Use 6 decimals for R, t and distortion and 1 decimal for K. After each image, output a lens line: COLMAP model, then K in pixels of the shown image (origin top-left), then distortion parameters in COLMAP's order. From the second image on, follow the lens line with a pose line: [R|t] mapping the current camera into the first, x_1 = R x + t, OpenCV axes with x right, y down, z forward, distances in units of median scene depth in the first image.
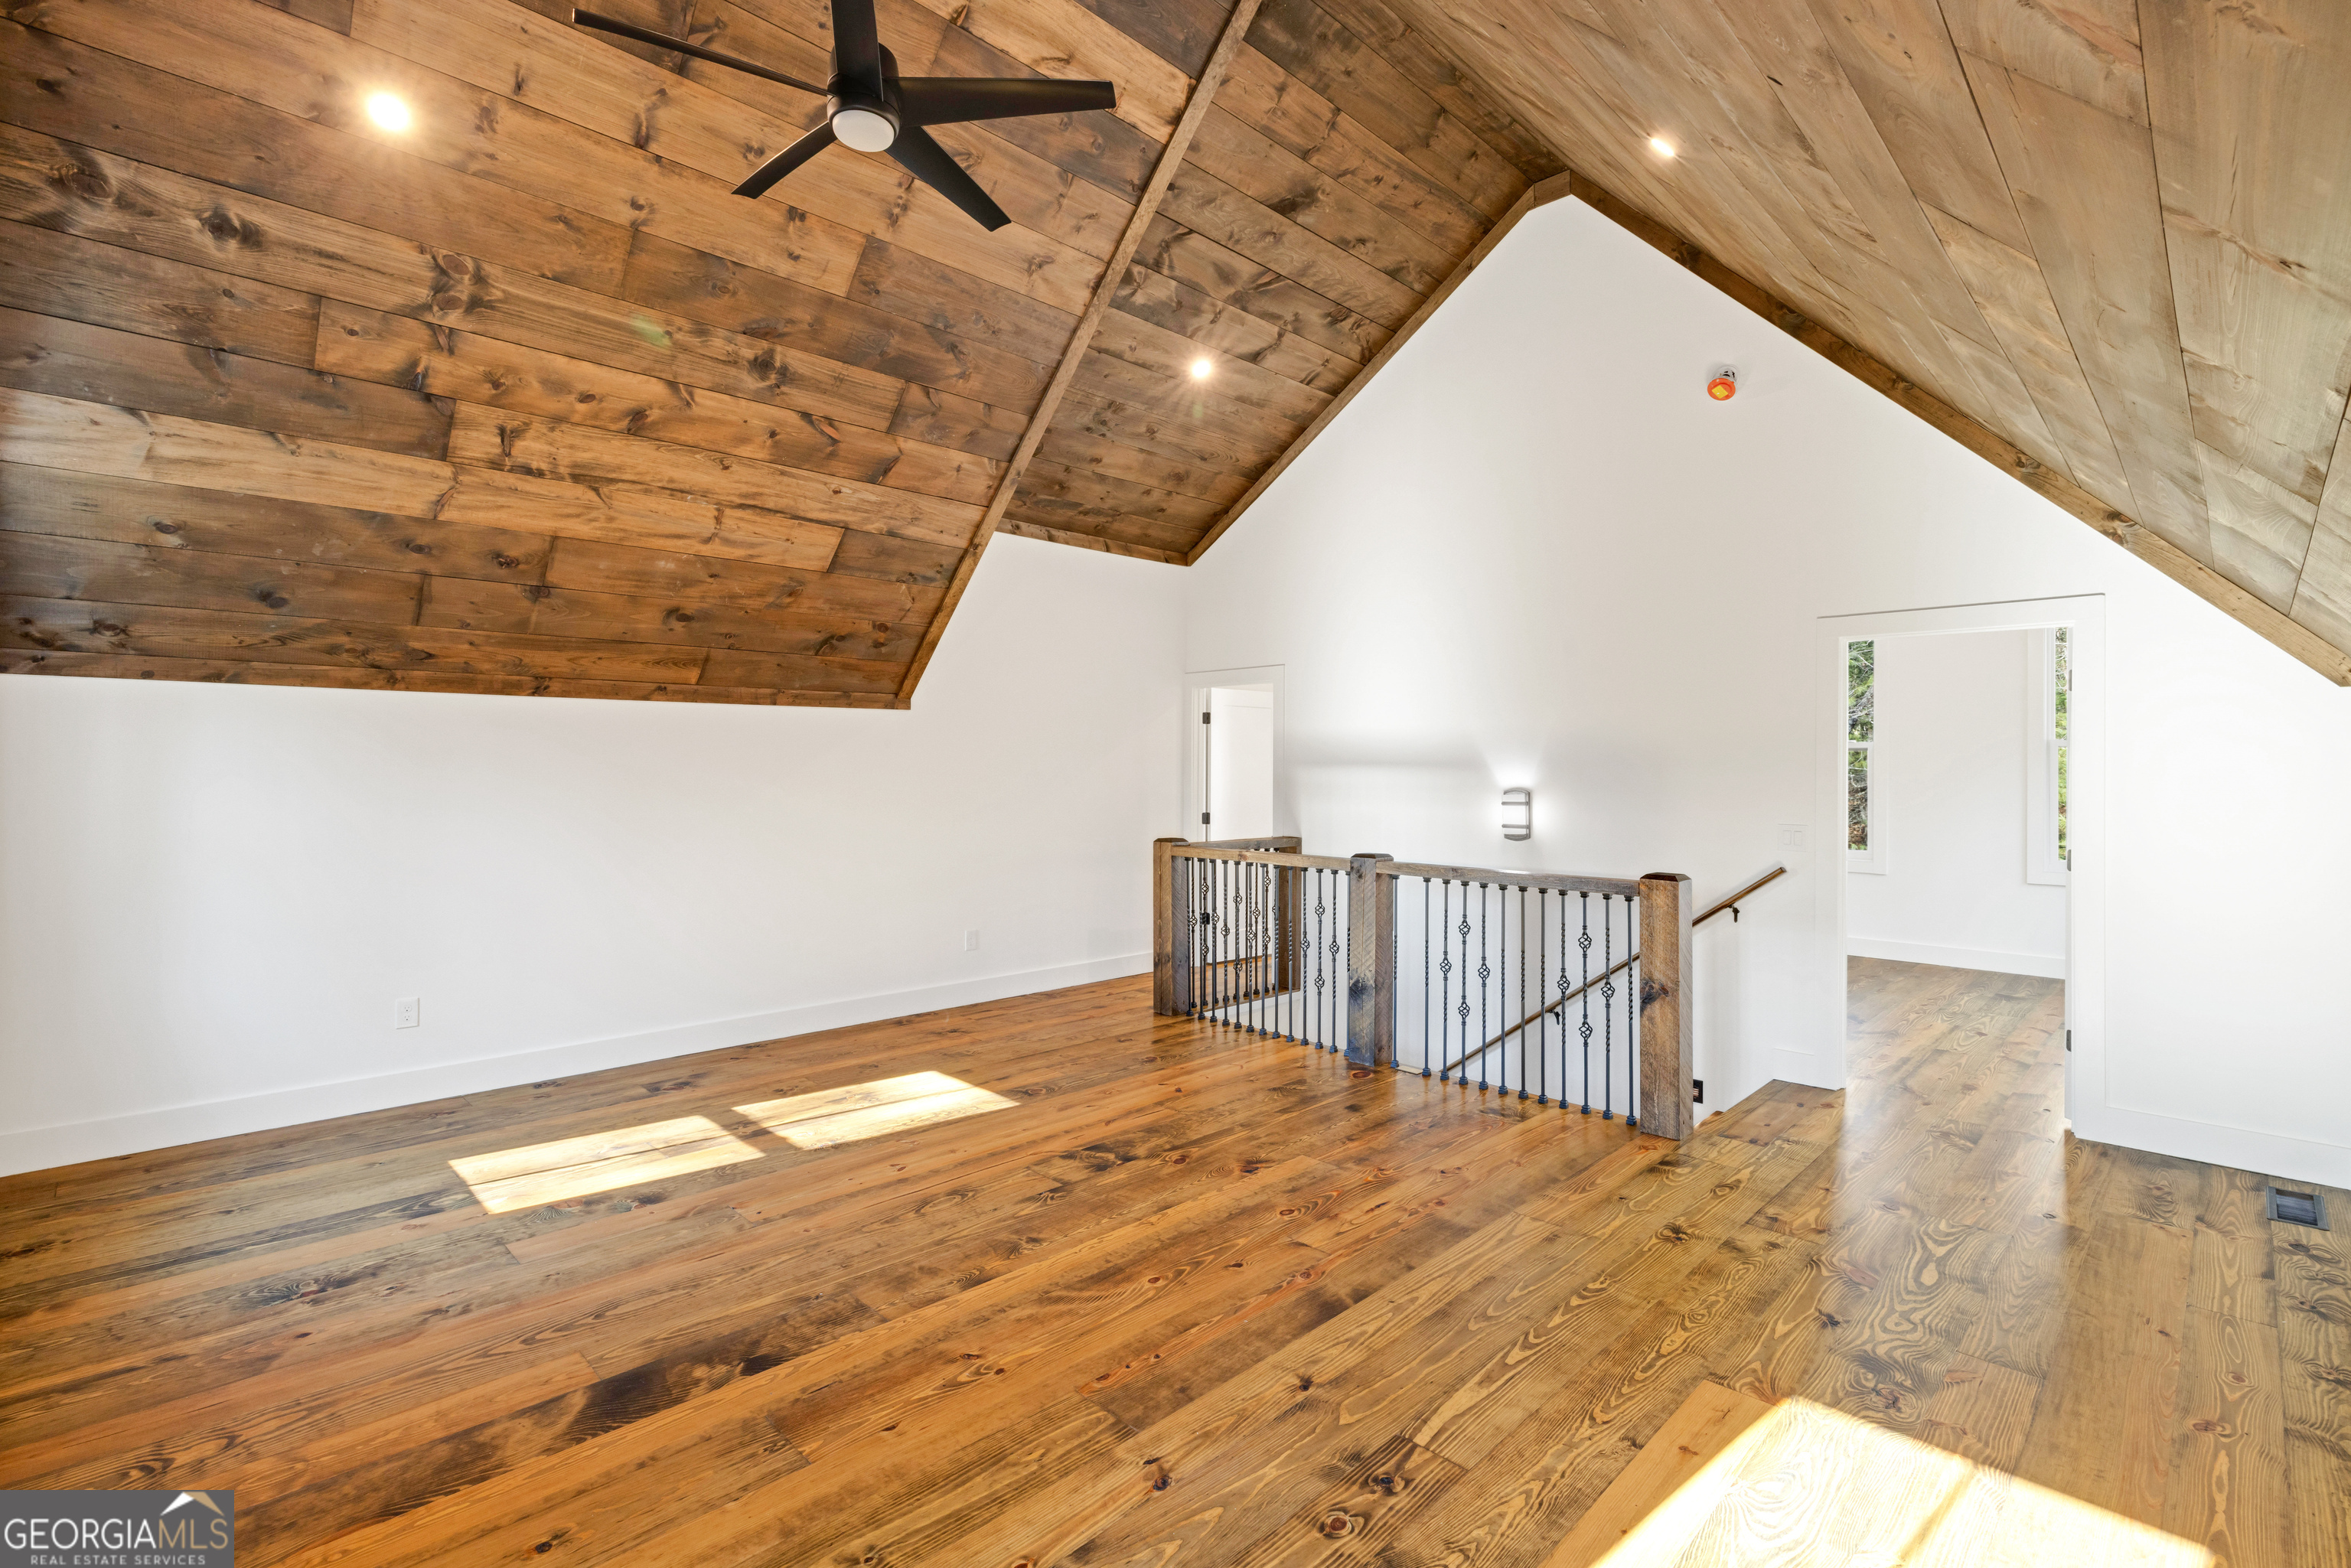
lens RADIAL K [[1060.0, 0, 1174.1], [0, 1060.0, 770.0], [0, 0, 1]] dist [-0.009067, -0.000016]
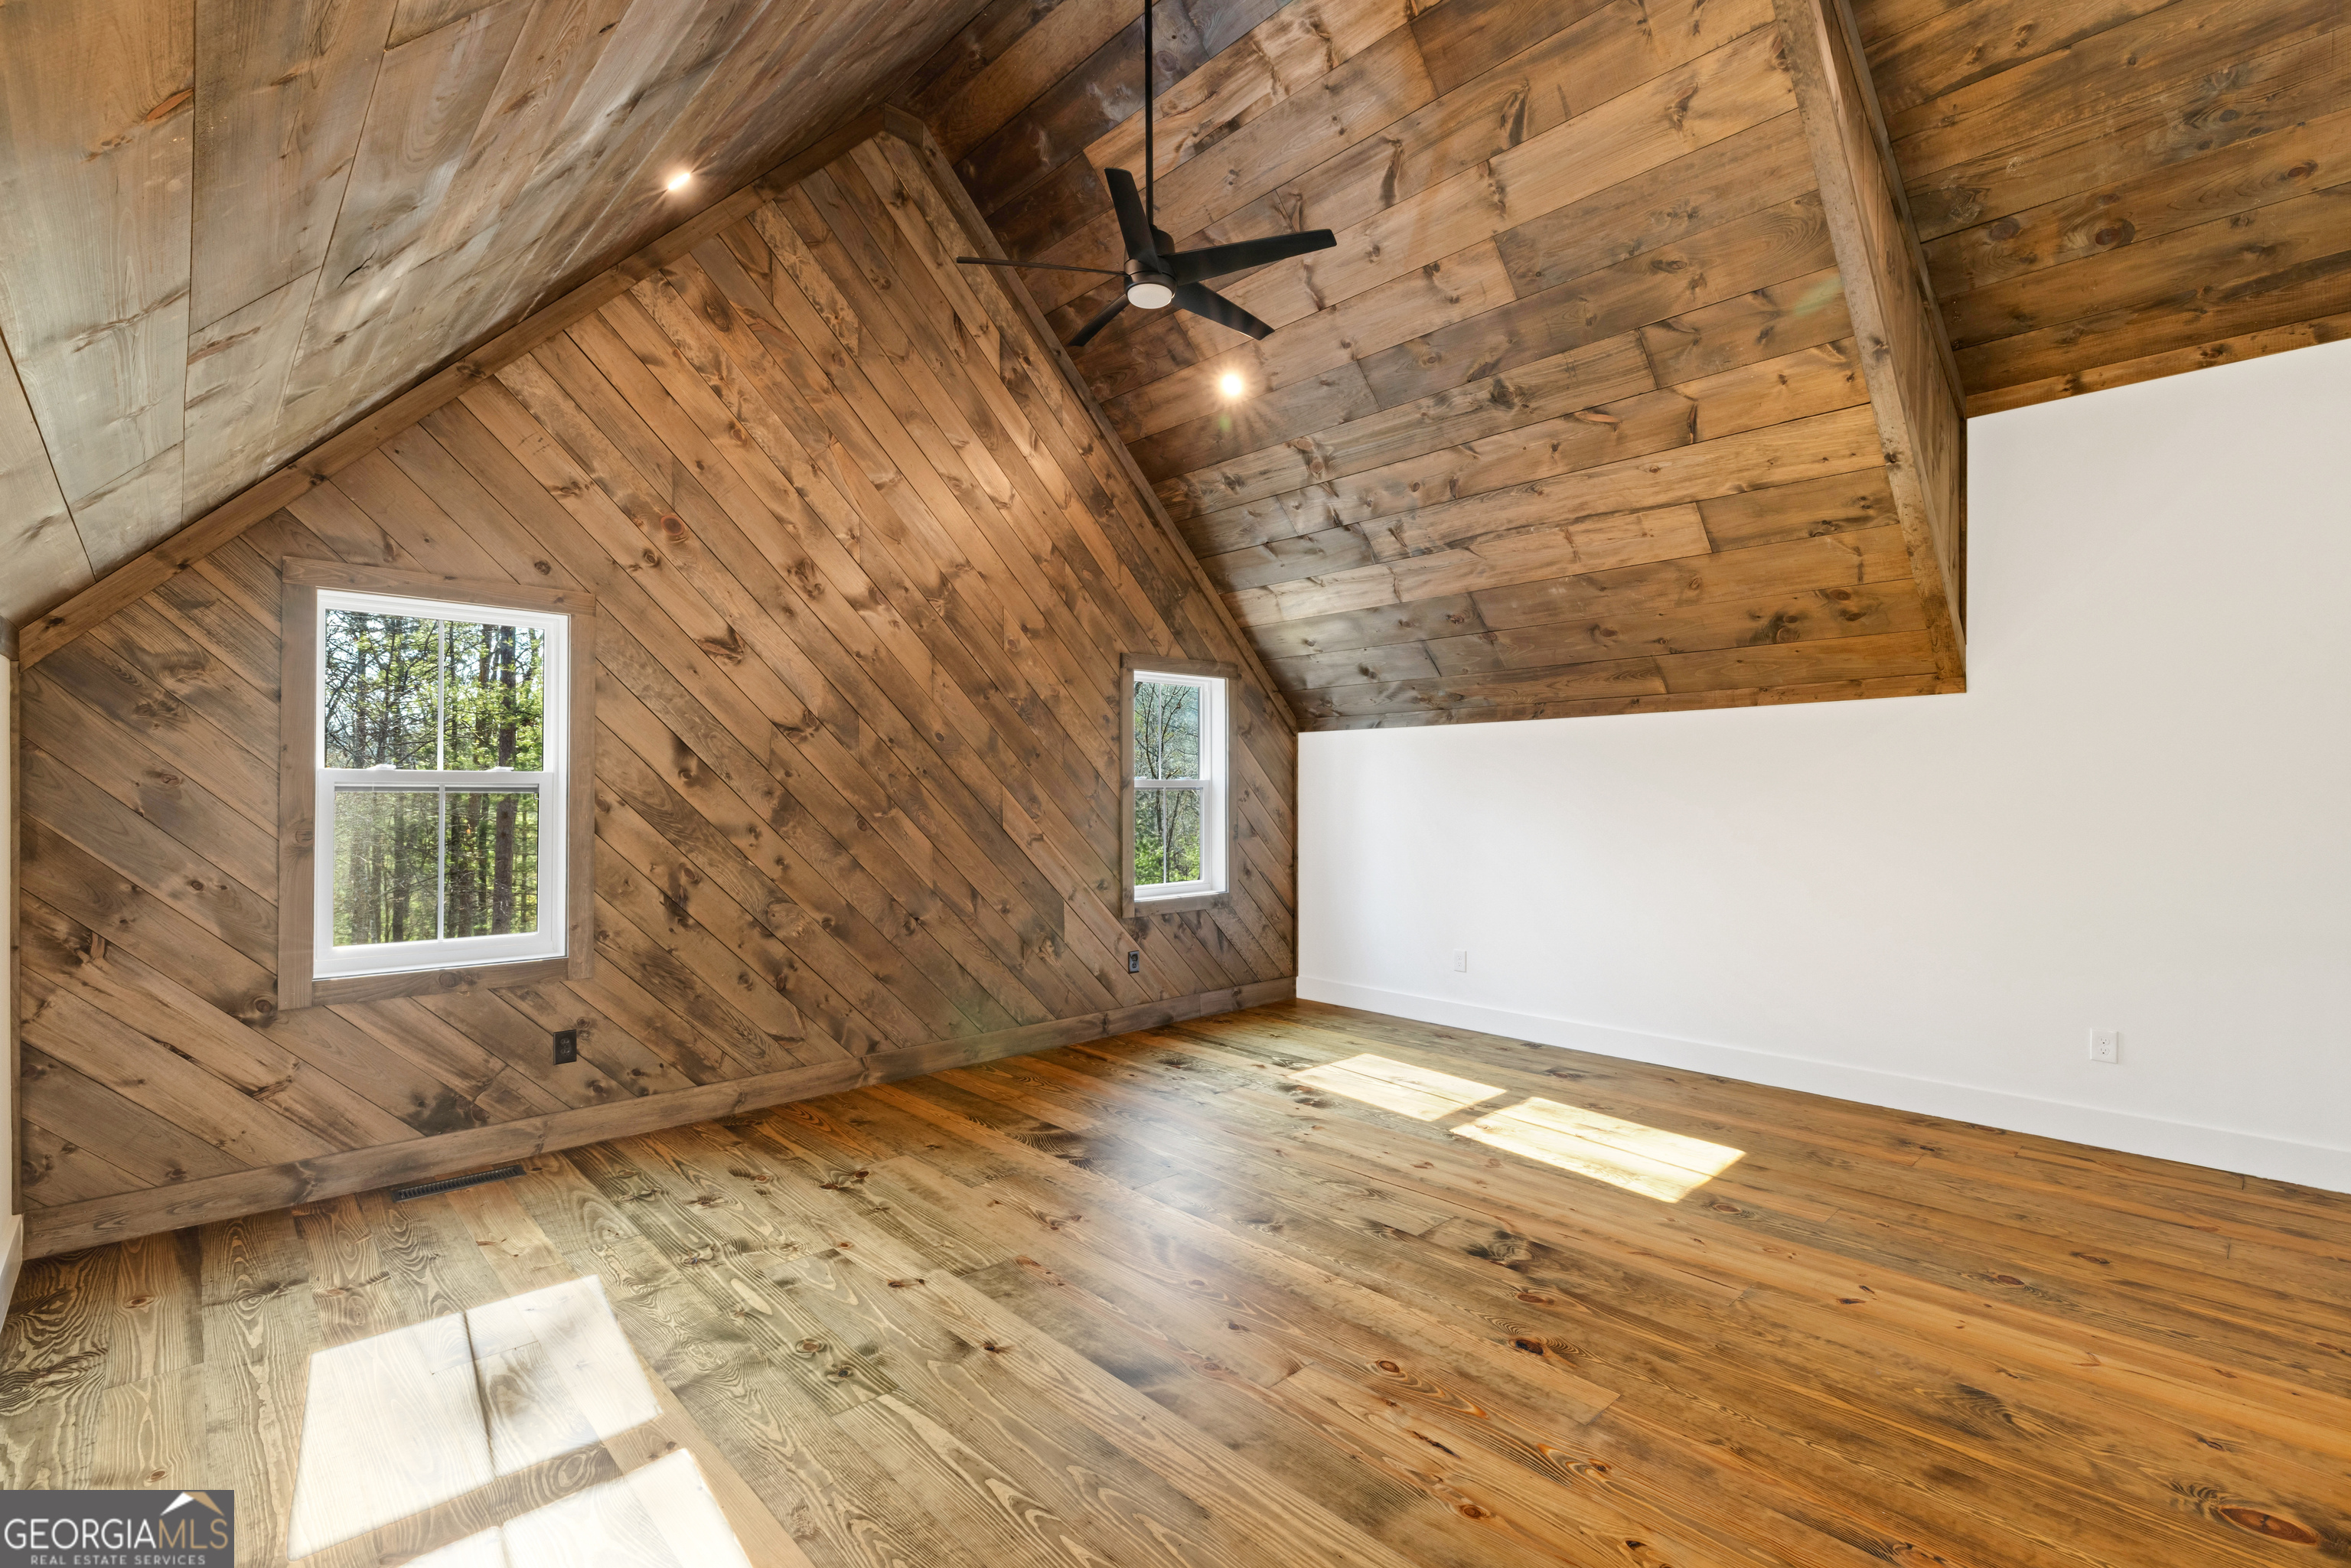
lens RADIAL K [[1068.6, 0, 1177.9], [0, 1068.6, 792.2], [0, 0, 1]] dist [-0.007249, 0.000262]
pose [[-0.029446, 0.000026, -0.999566, 0.769005], [0.001532, 0.999999, -0.000019, 0.014741], [0.999565, -0.001532, -0.029446, 0.786756]]
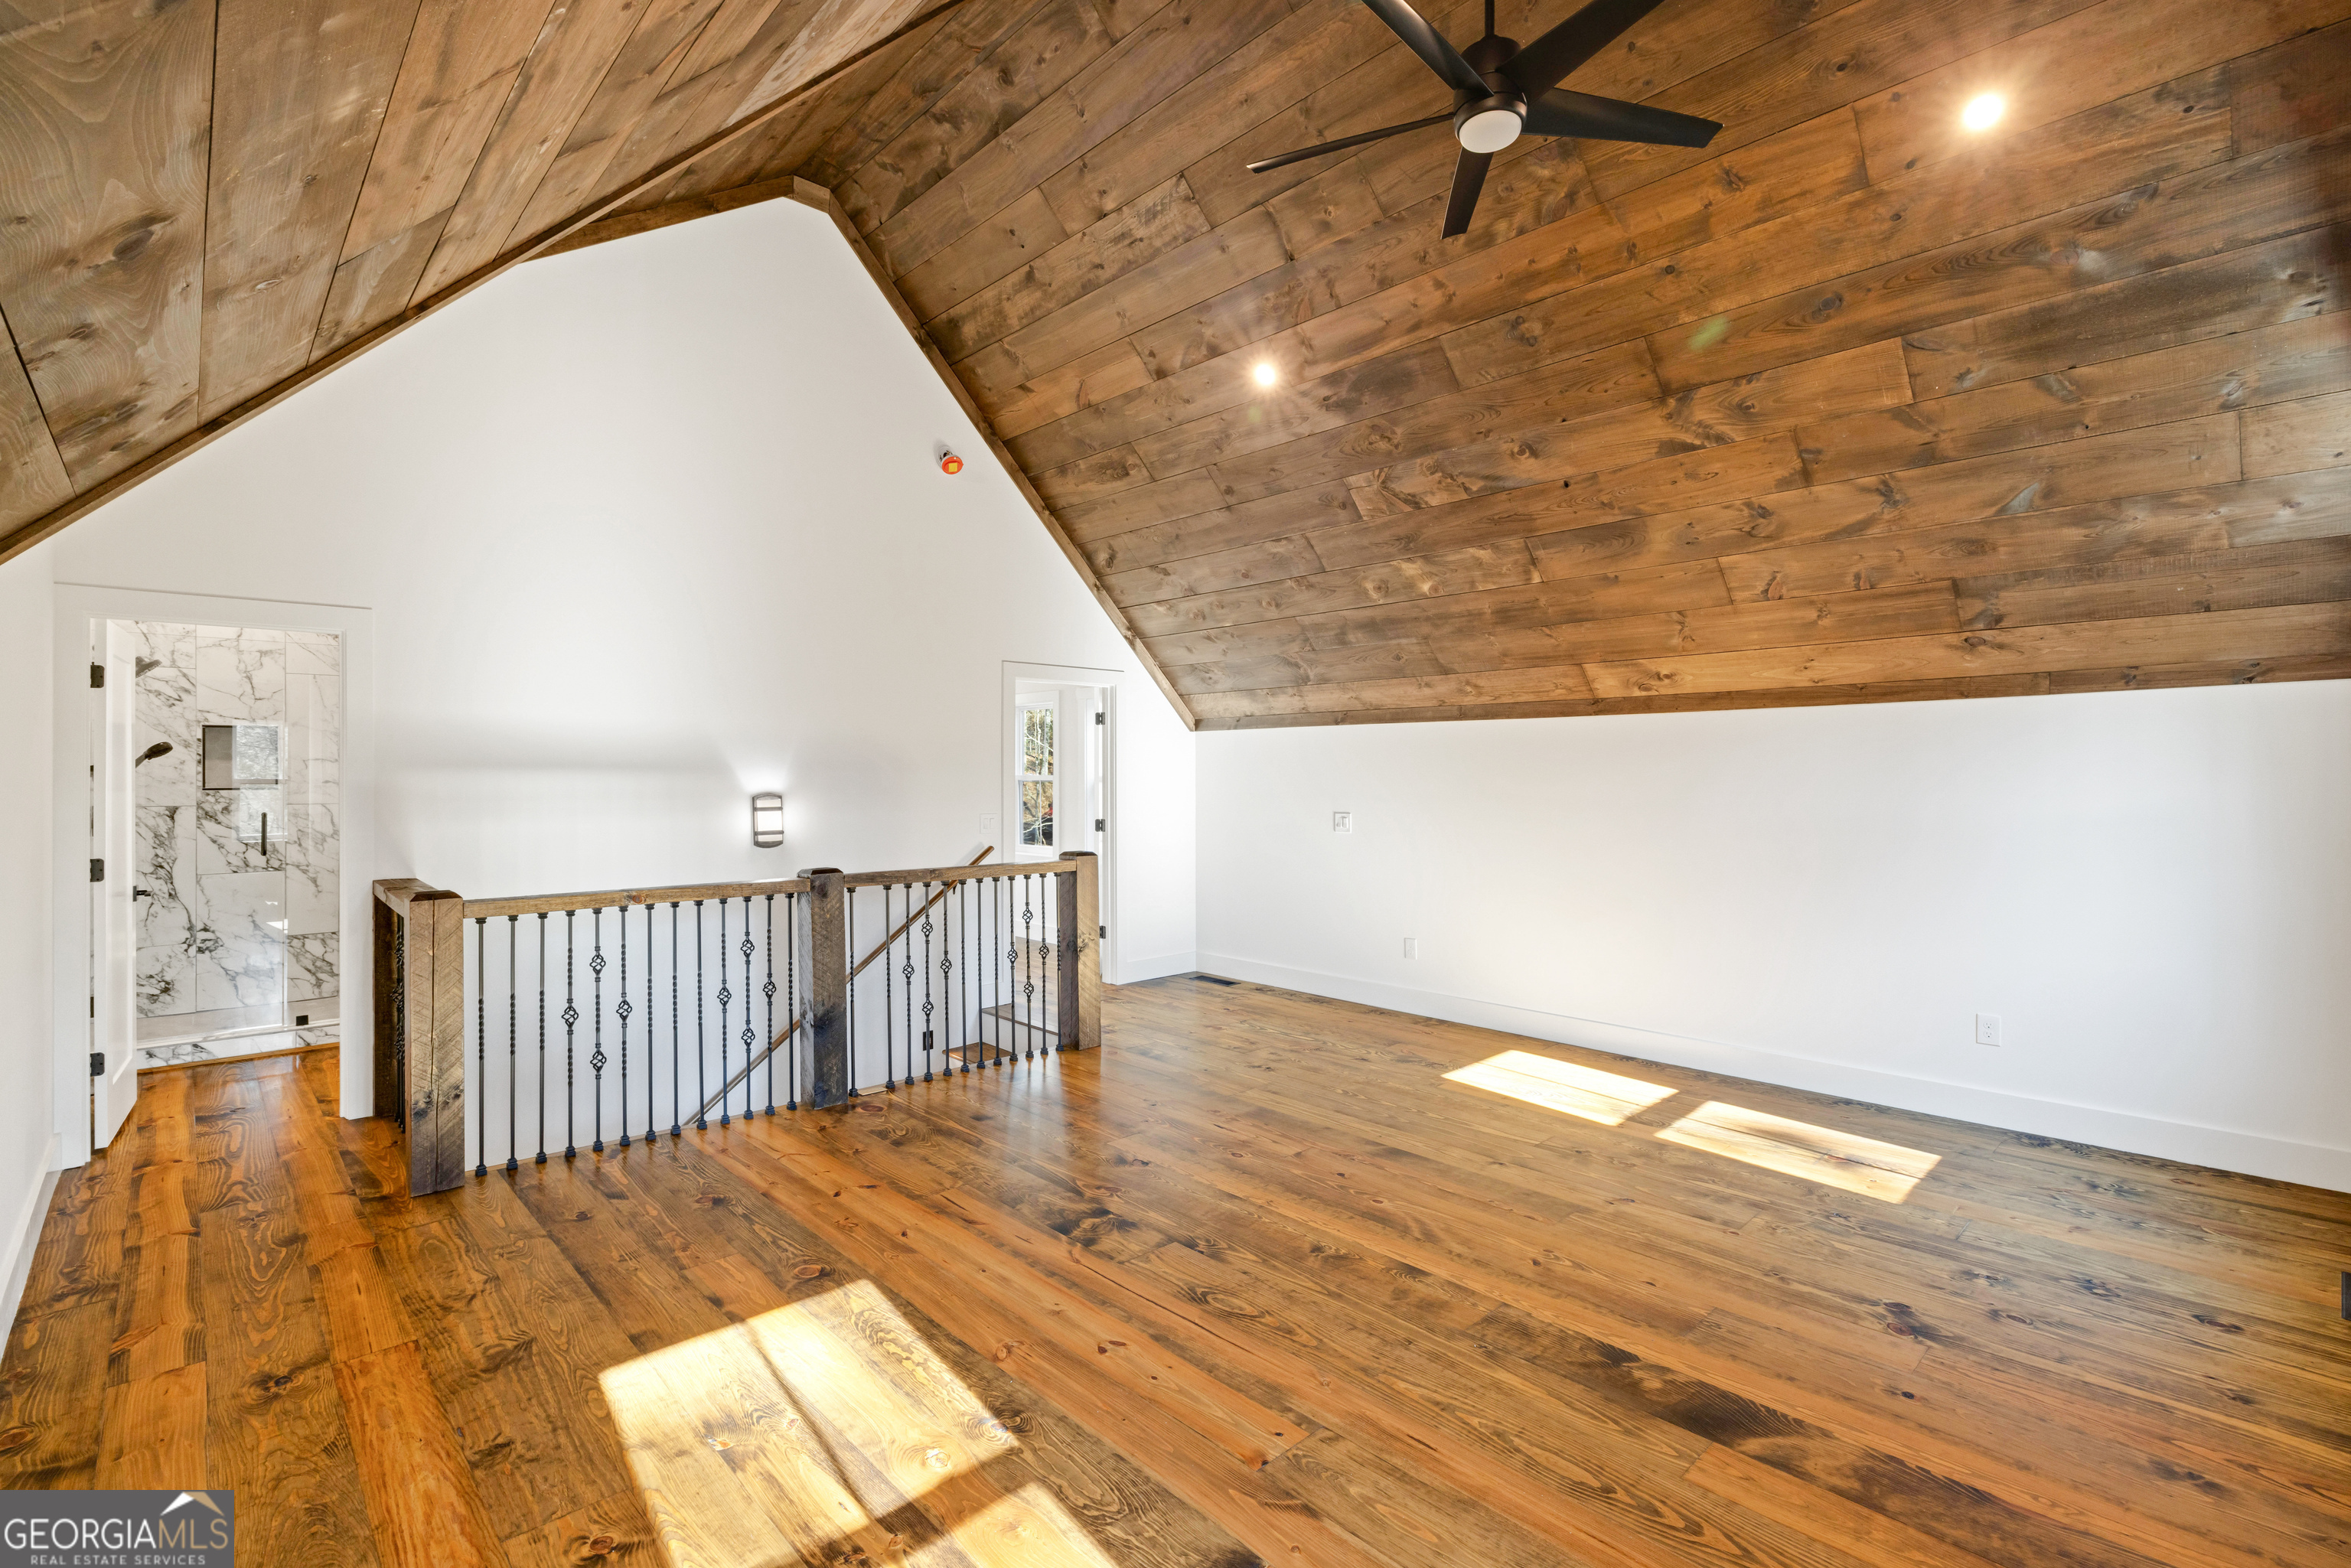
lens RADIAL K [[1060.0, 0, 1174.1], [0, 1060.0, 770.0], [0, 0, 1]] dist [-0.009067, -0.000016]
pose [[0.030100, -0.004884, 0.999535, -0.951048], [0.002633, 0.999985, 0.004806, -0.010382], [-0.999543, 0.002488, 0.030113, 0.928323]]
